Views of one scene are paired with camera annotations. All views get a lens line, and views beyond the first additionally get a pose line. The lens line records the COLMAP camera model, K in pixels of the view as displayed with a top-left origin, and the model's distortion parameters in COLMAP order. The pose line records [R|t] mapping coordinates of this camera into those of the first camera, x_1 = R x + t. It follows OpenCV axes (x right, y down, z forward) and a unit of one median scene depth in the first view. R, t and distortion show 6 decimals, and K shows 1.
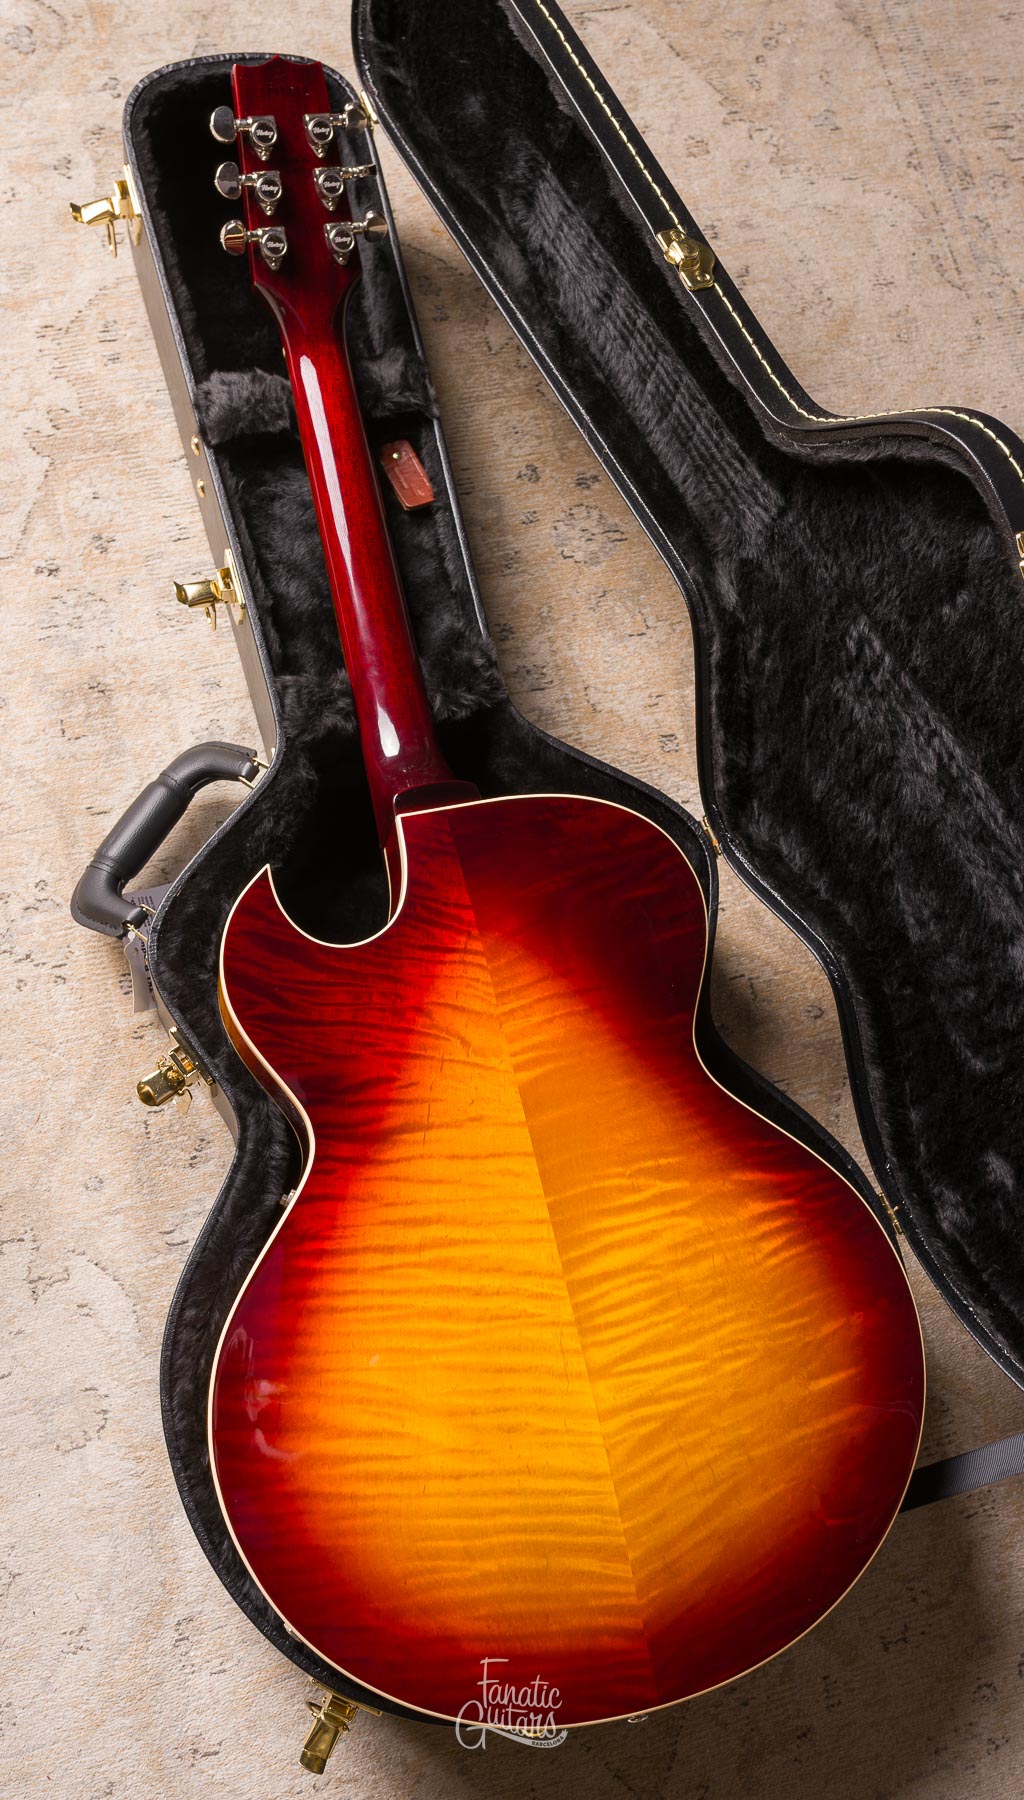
lens RADIAL K [[1813.5, 0, 501.2], [0, 1813.5, 892.2], [0, 0, 1]] dist [-0.002631, -0.003085]
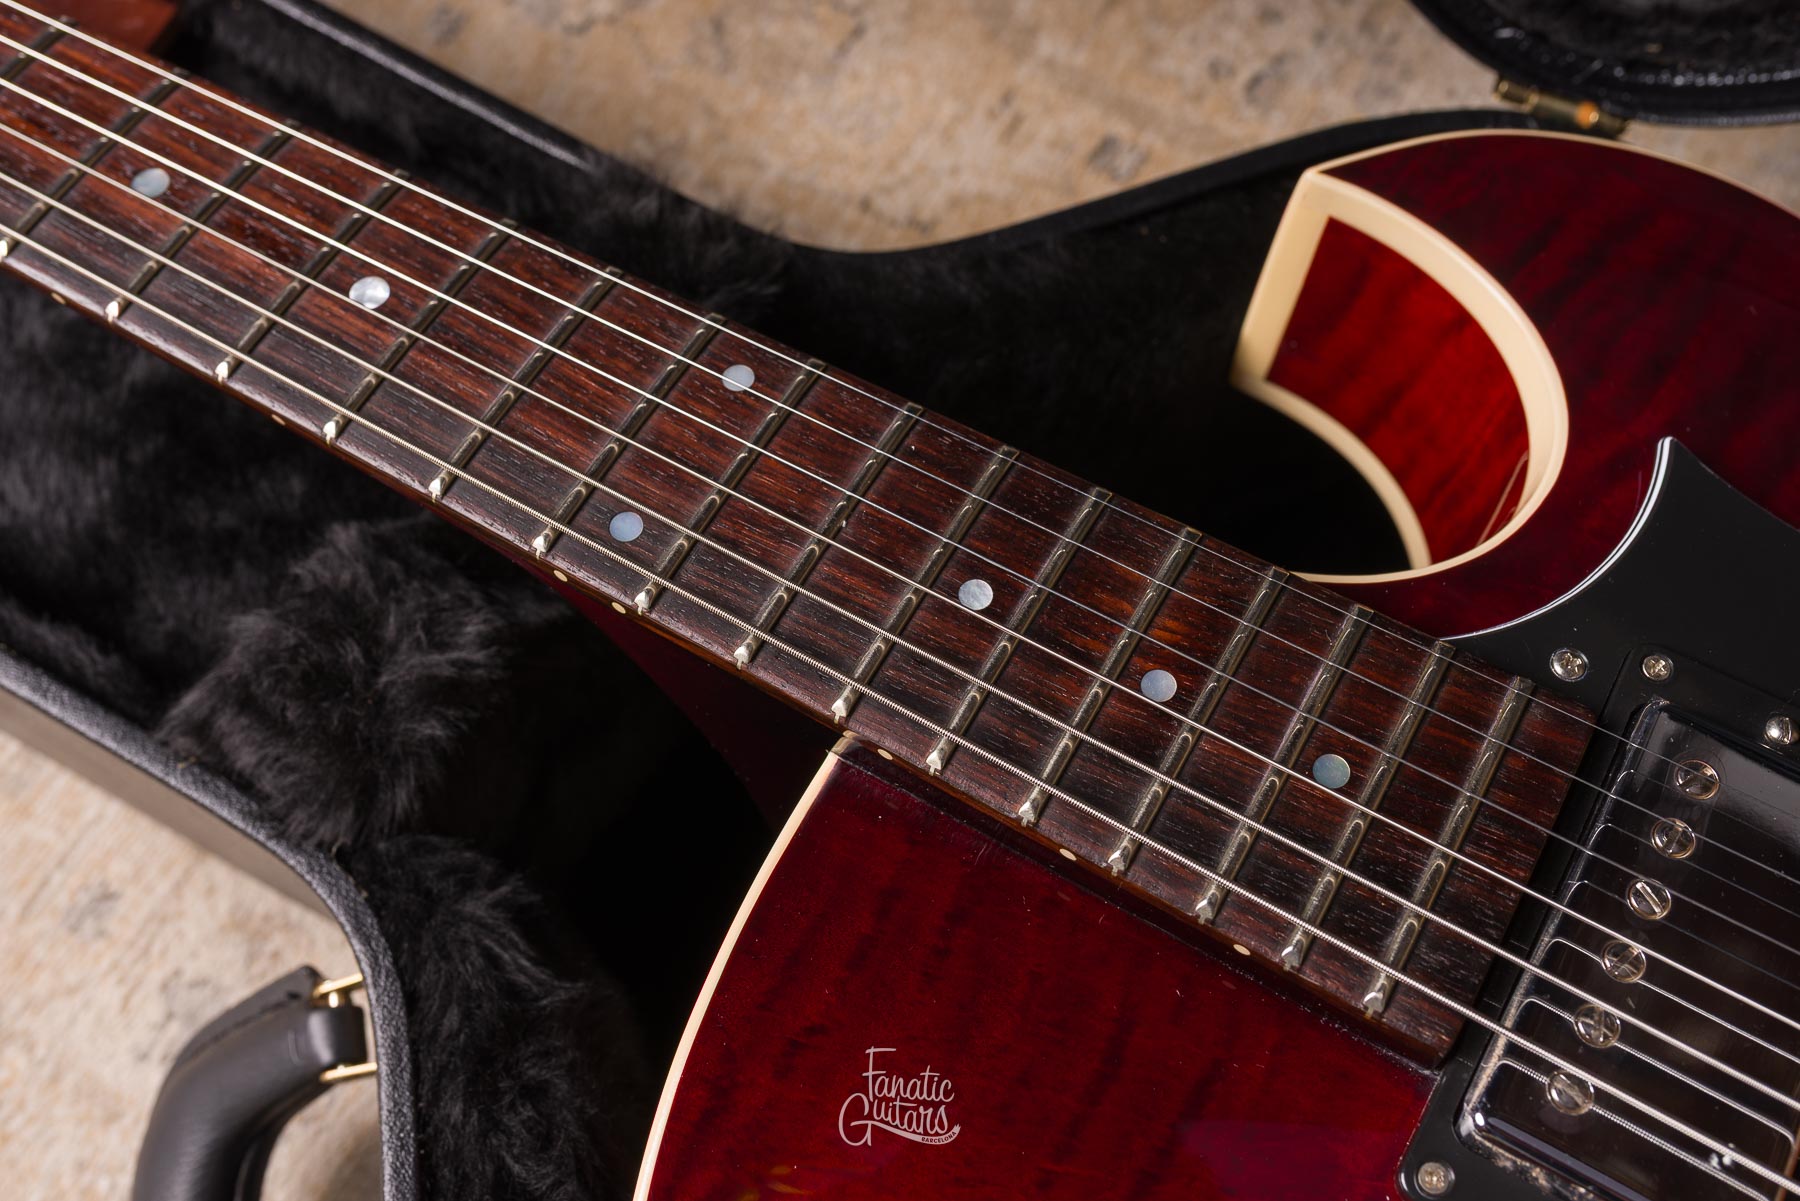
lens RADIAL K [[1837.5, 0, 901.3], [0, 1837.5, 599.4], [0, 0, 1]] dist [0.004483, 0.000874]
pose [[0.697630, -0.701072, 0.147685, -0.065777], [0.710446, 0.703568, -0.016087, -0.043406], [-0.092629, 0.116145, 0.988904, 0.643874]]
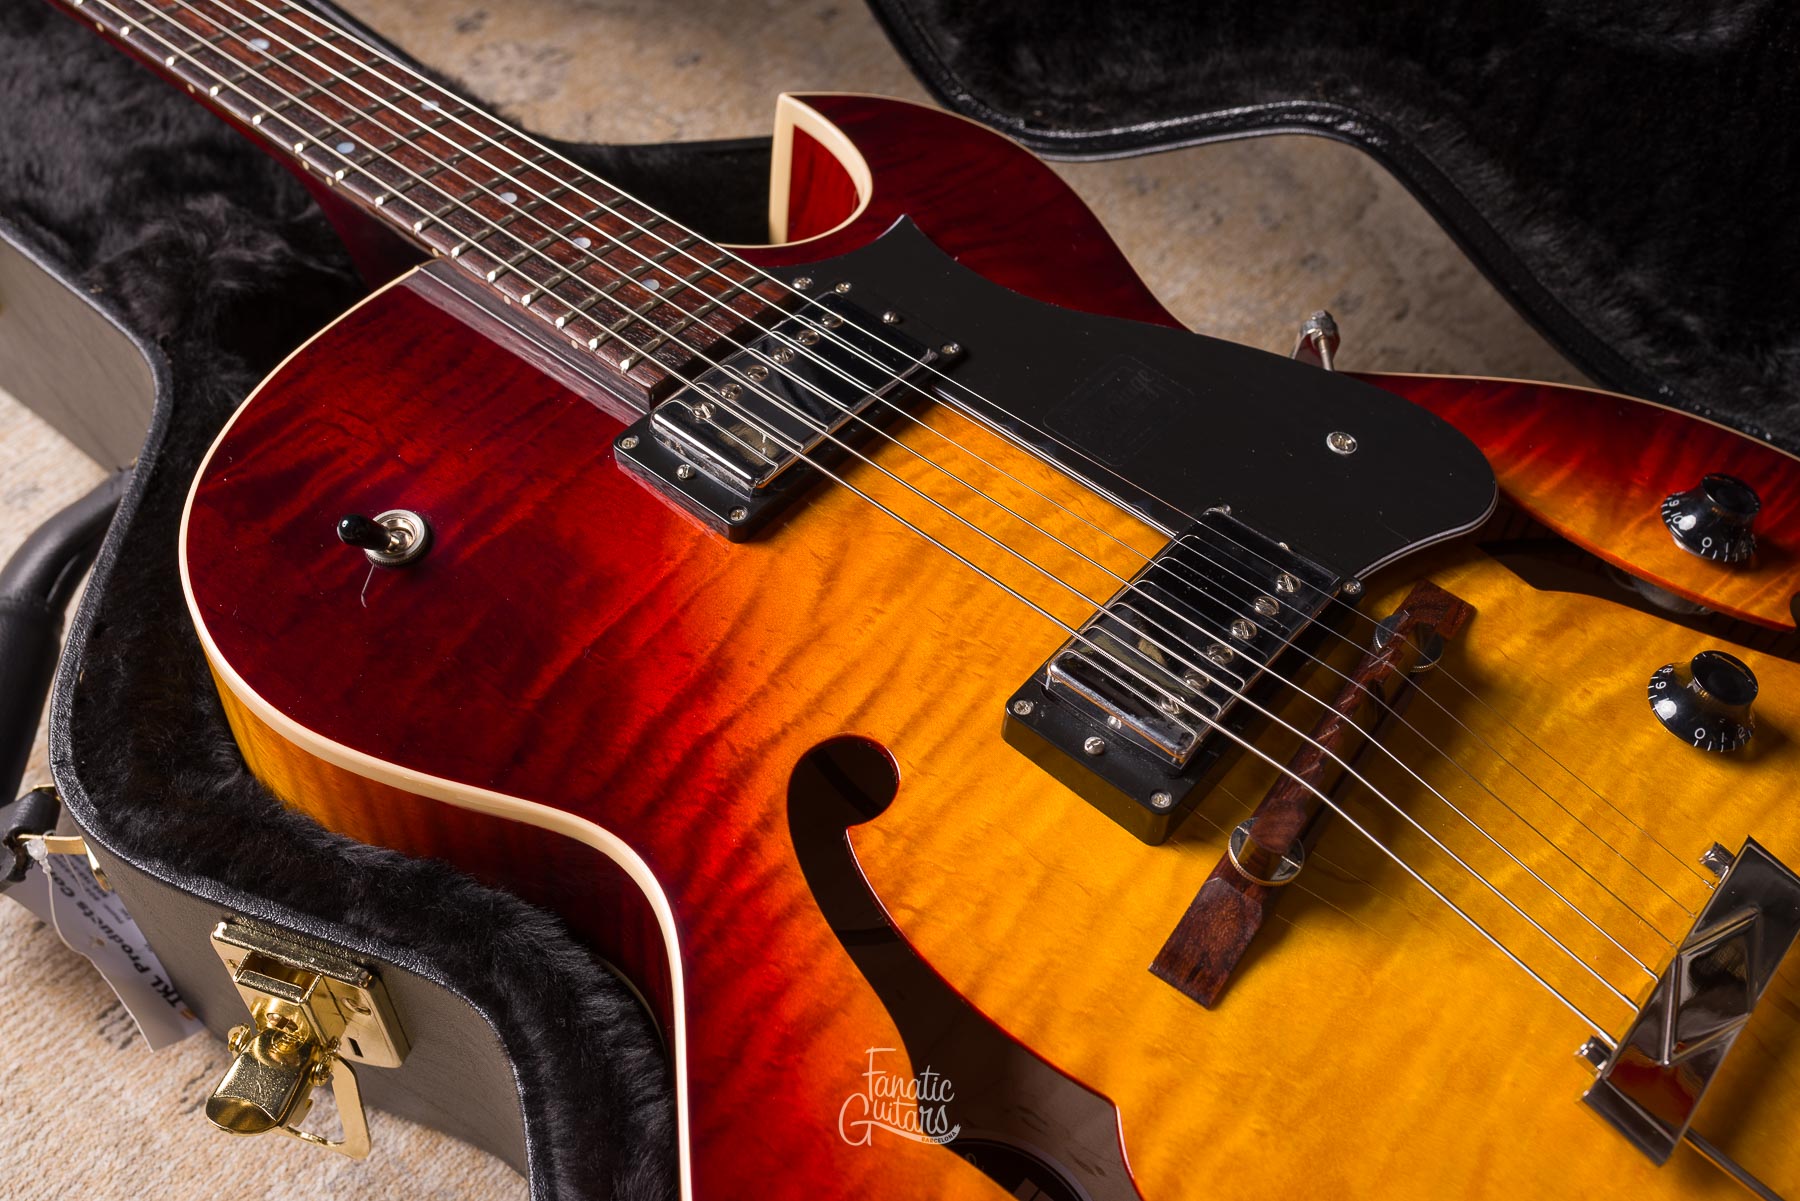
lens RADIAL K [[1780.5, 0, 901.6], [0, 1780.5, 598.3], [0, 0, 1]] dist [-0.001878, 0.012485]
pose [[0.815583, -0.509006, 0.275204, -0.109842], [0.568252, 0.794271, -0.214996, 0.160184], [-0.109152, 0.331732, 0.937038, 0.504934]]
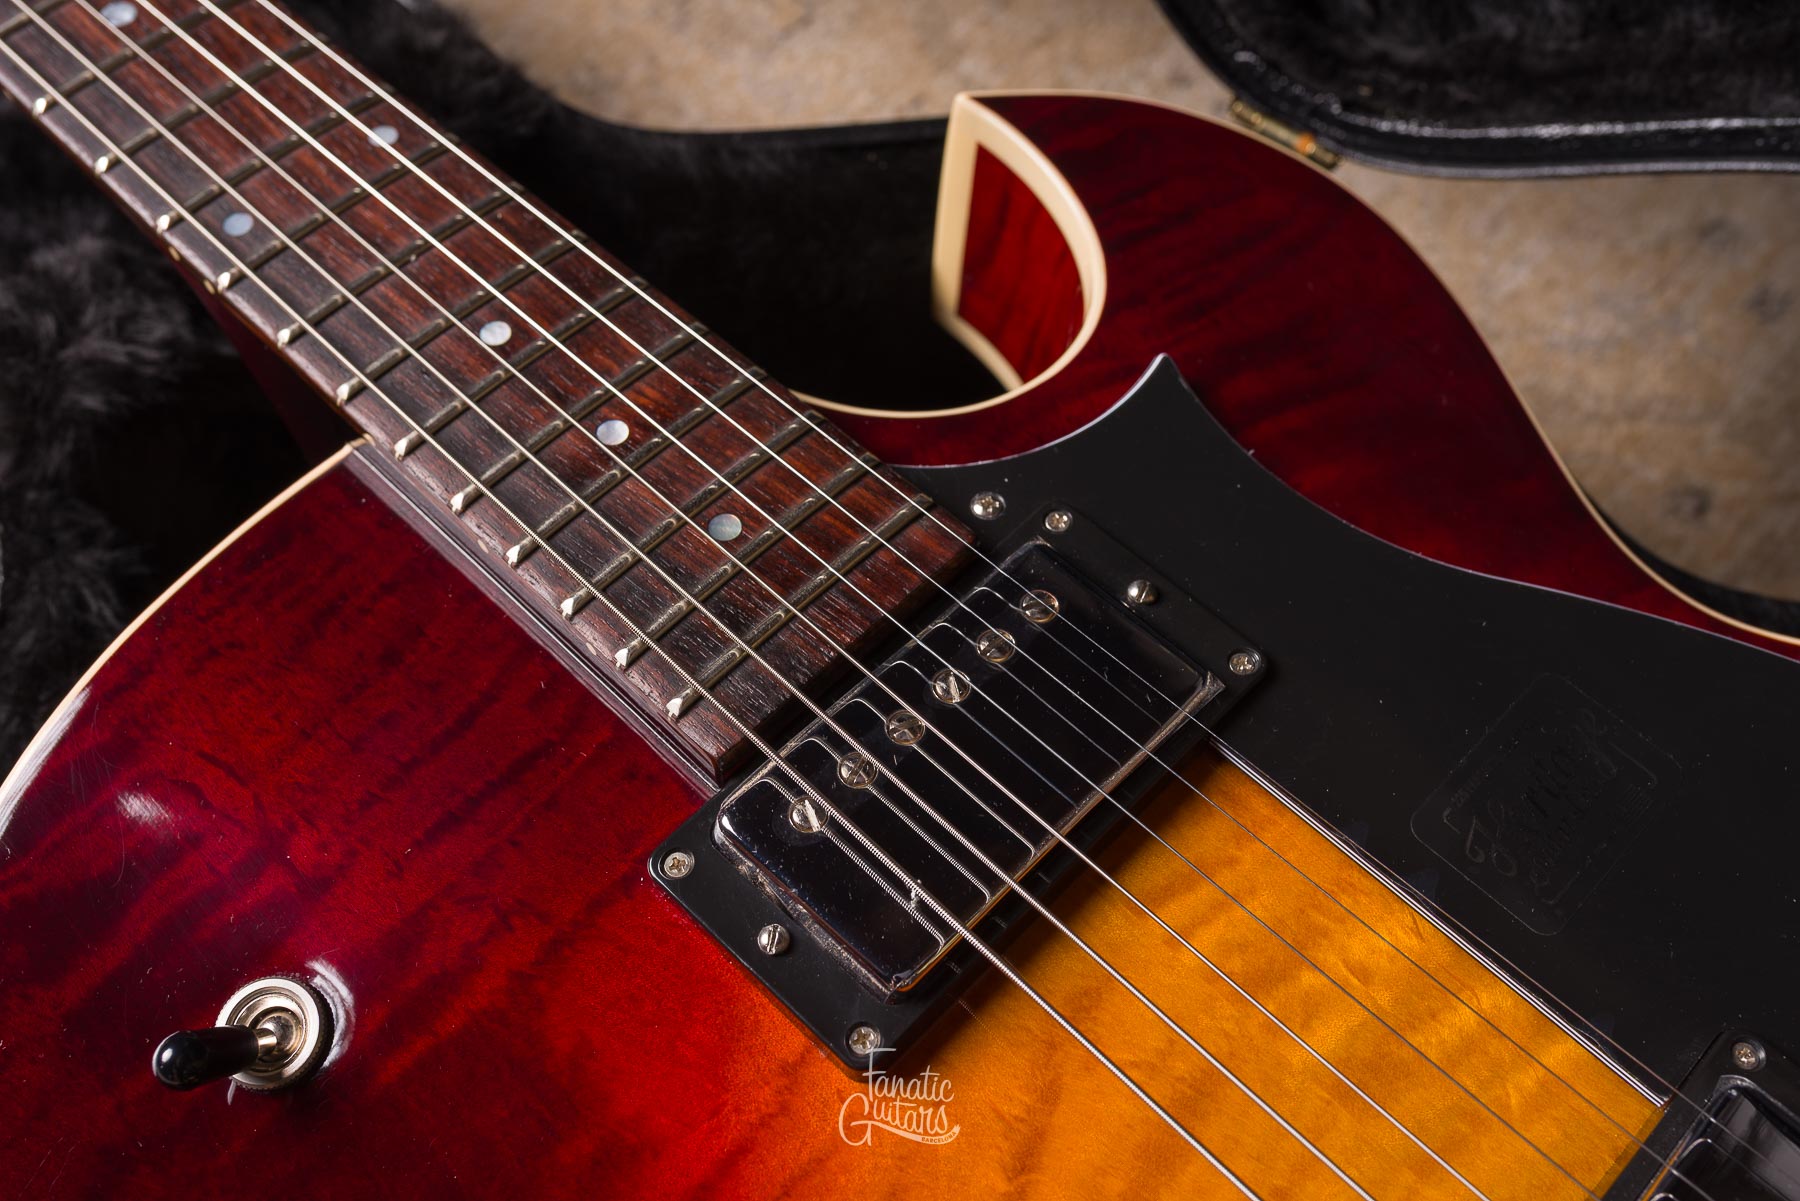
lens RADIAL K [[1837.5, 0, 901.3], [0, 1837.5, 599.4], [0, 0, 1]] dist [0.004483, 0.000874]
pose [[0.849533, -0.511564, 0.128826, -0.032397], [0.526022, 0.839934, -0.133458, 0.047005], [-0.039933, 0.181143, 0.982646, 0.619487]]
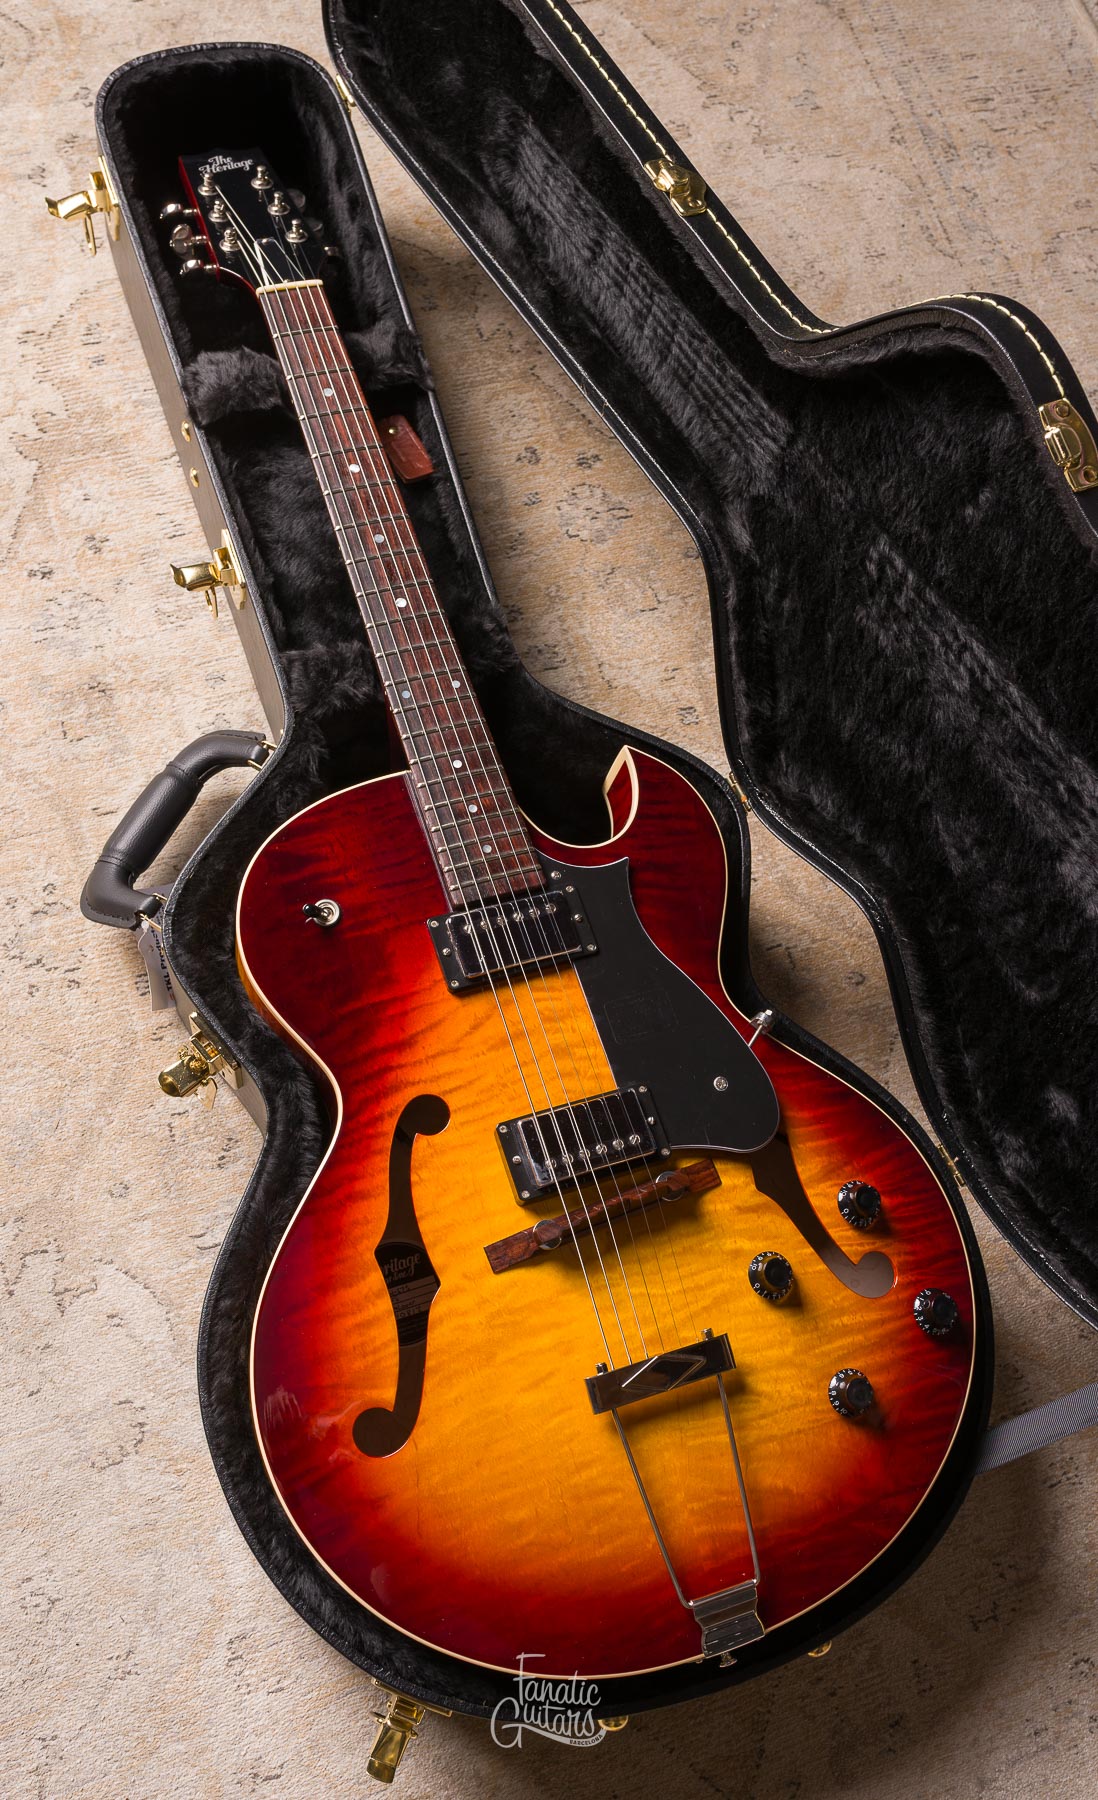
lens RADIAL K [[1806.3, 0, 540.3], [0, 1806.3, 932.8], [0, 0, 1]] dist [-0.002595, -0.004460]
pose [[0.998193, -0.058903, 0.011909, -0.005506], [0.059313, 0.997528, -0.037687, 0.067806], [-0.009660, 0.038325, 0.999219, 0.036501]]
